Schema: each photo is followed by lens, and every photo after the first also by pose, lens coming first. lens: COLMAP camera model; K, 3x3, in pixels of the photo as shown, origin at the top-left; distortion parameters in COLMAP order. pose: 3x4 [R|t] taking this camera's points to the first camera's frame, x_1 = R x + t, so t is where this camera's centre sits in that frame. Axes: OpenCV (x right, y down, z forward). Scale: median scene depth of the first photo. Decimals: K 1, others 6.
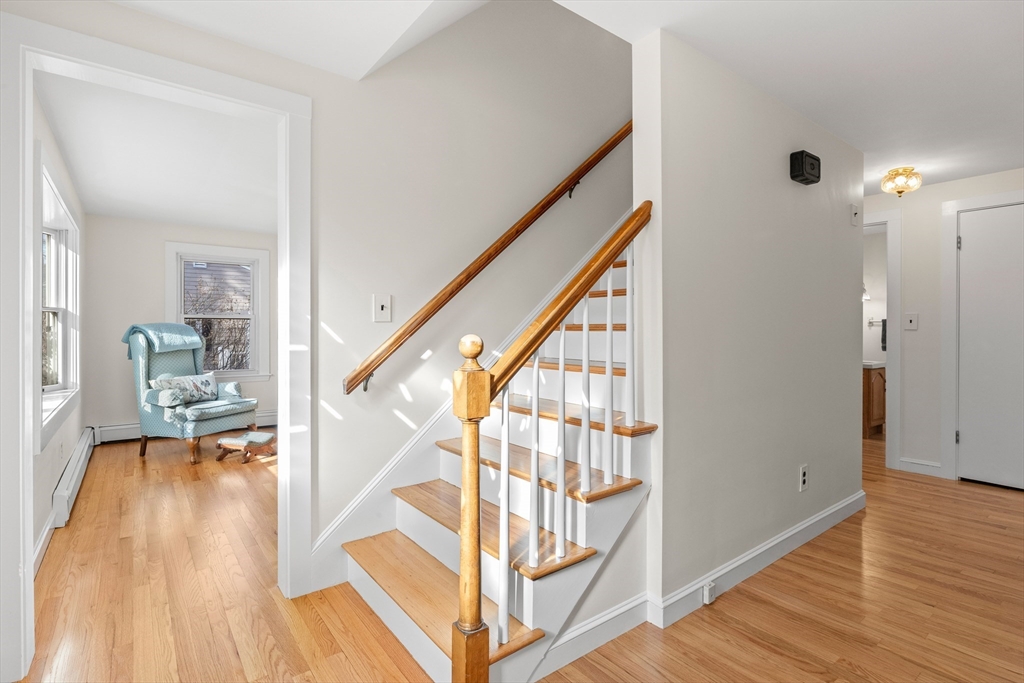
lens RADIAL K [[498.3, 0, 512.0], [0, 498.3, 341.5], [0, 0, 1]] dist [-0.006798, -0.000224]
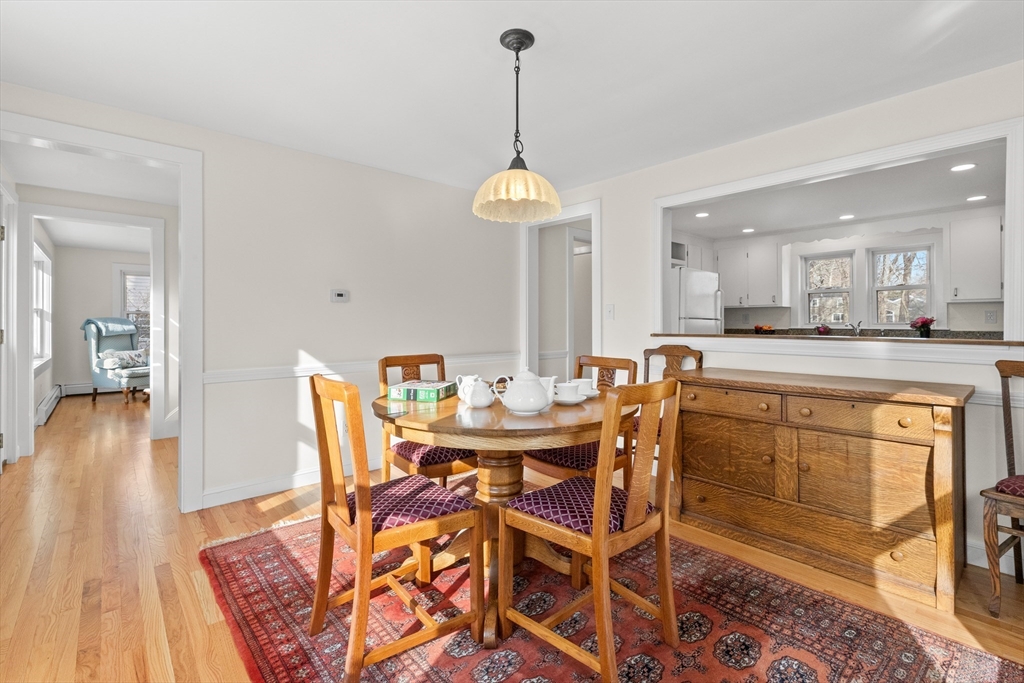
lens RADIAL K [[467.4, 0, 522.7], [0, 467.4, 326.6], [0, 0, 1]] dist [0.000069, -0.000188]
pose [[0.996928, -0.004006, 0.078219, 0.506008], [0.004690, 0.999952, -0.008557, 0.011553], [-0.078181, 0.008898, 0.996899, -0.598526]]
